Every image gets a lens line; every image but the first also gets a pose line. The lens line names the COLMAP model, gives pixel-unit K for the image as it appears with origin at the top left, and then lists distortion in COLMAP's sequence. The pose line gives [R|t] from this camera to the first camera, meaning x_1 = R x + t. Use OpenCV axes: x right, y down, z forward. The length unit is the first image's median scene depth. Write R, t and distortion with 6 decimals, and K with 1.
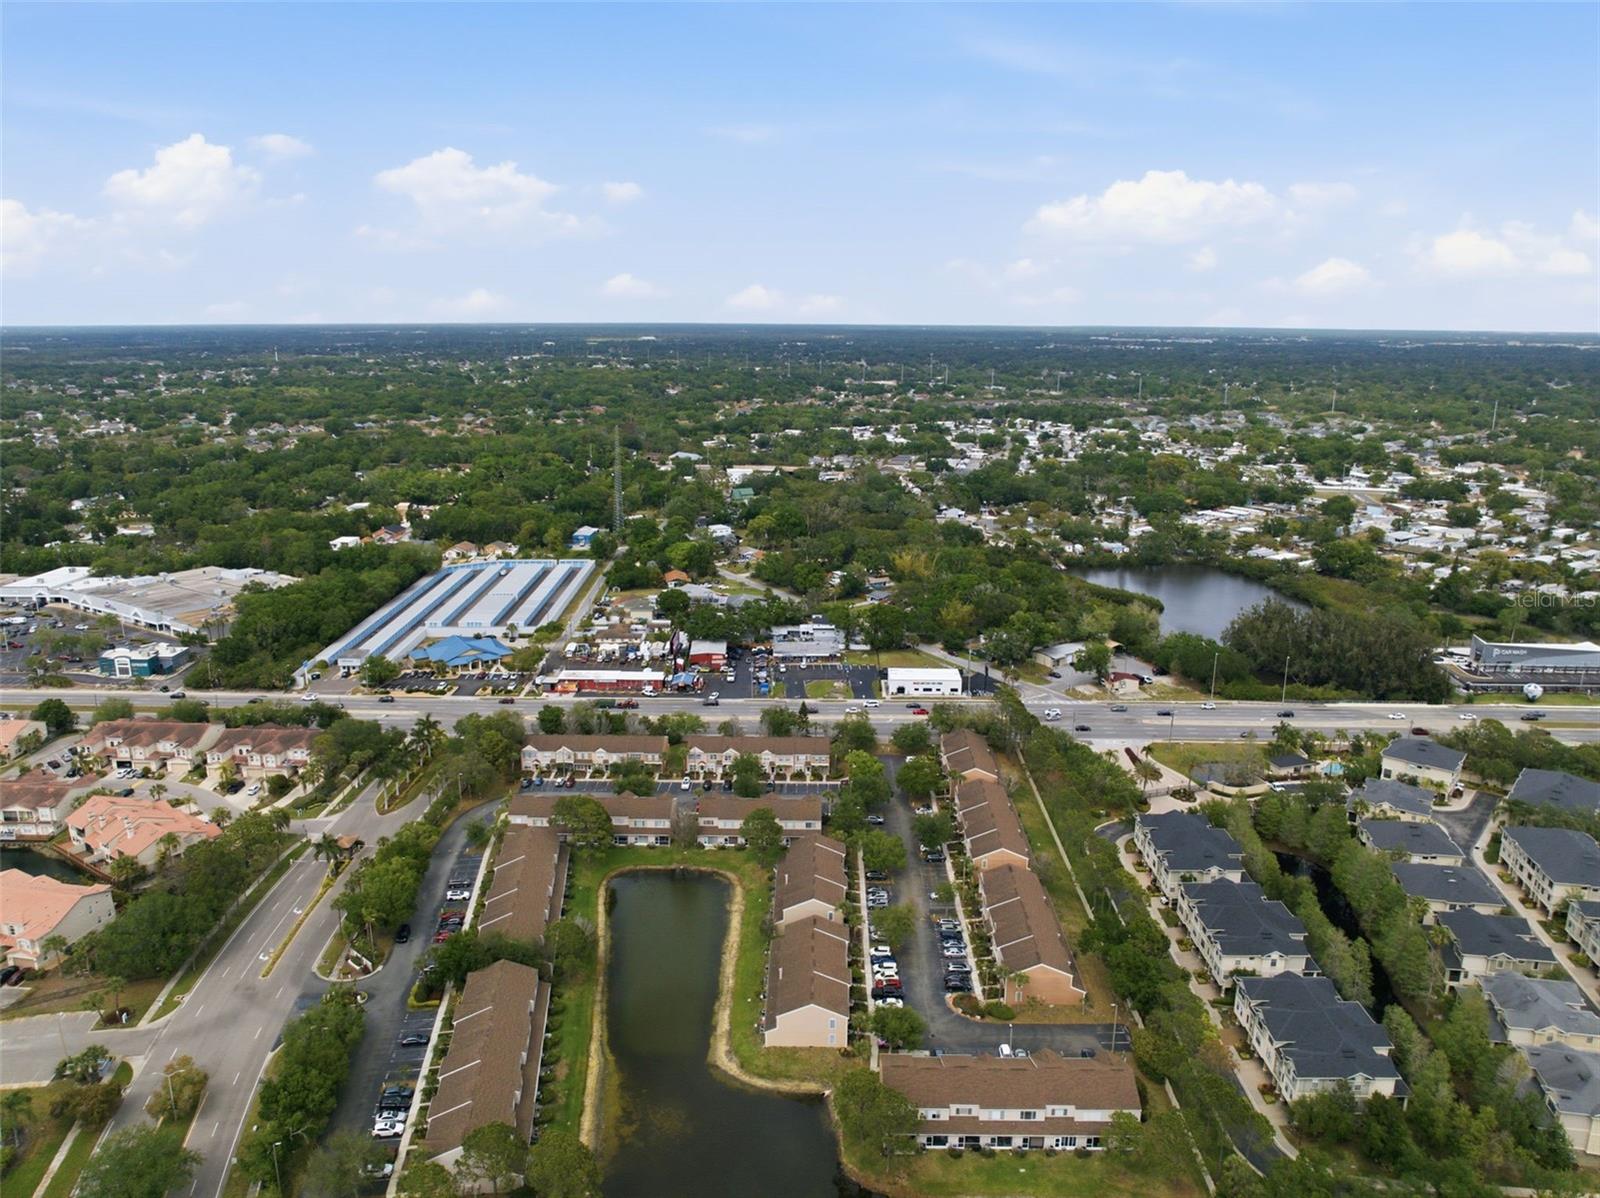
lens RADIAL K [[1184.9, 0, 800.0], [0, 1184.9, 599.0], [0, 0, 1]] dist [-0.044385, -0.000996]
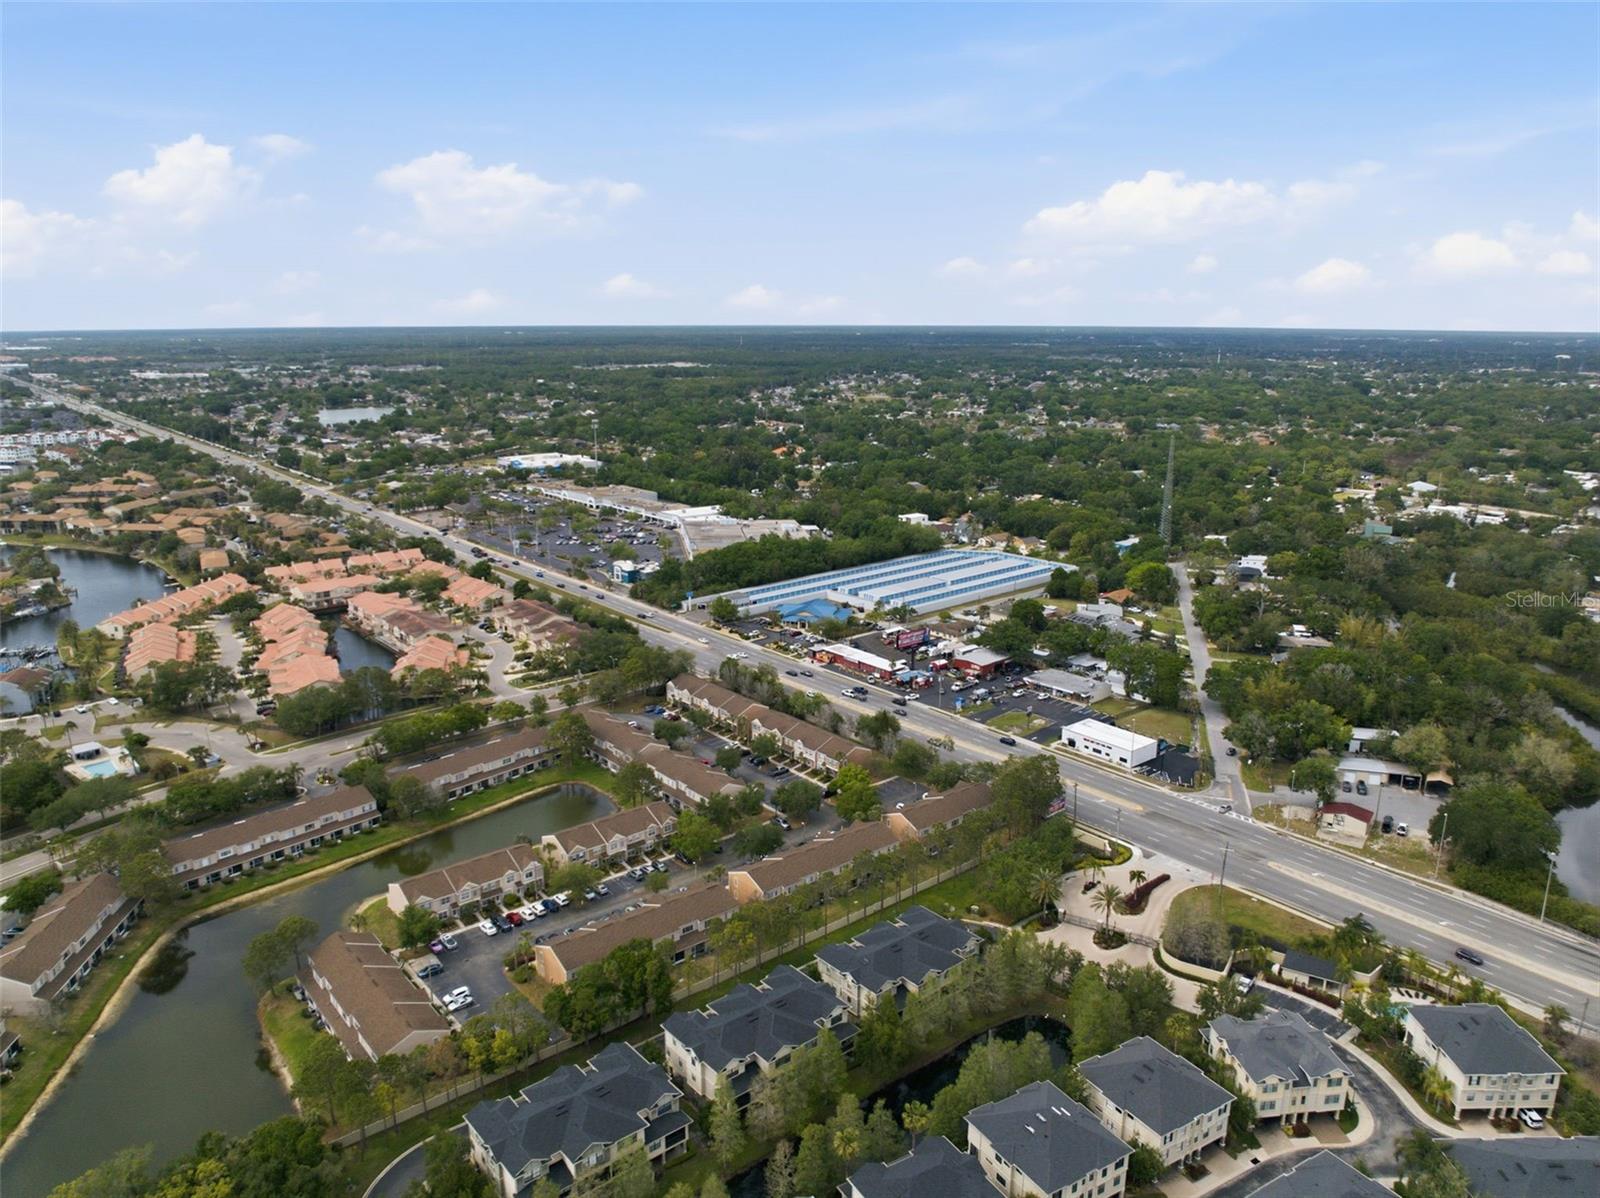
lens RADIAL K [[1131.4, 0, 800.0], [0, 1131.4, 599.0], [0, 0, 1]] dist [-0.039562, -0.003098]
pose [[0.637617, 0.183646, -0.748143, 0.601271], [-0.176376, 0.980174, 0.090283, -0.075719], [0.749890, 0.074388, 0.657367, 0.273054]]
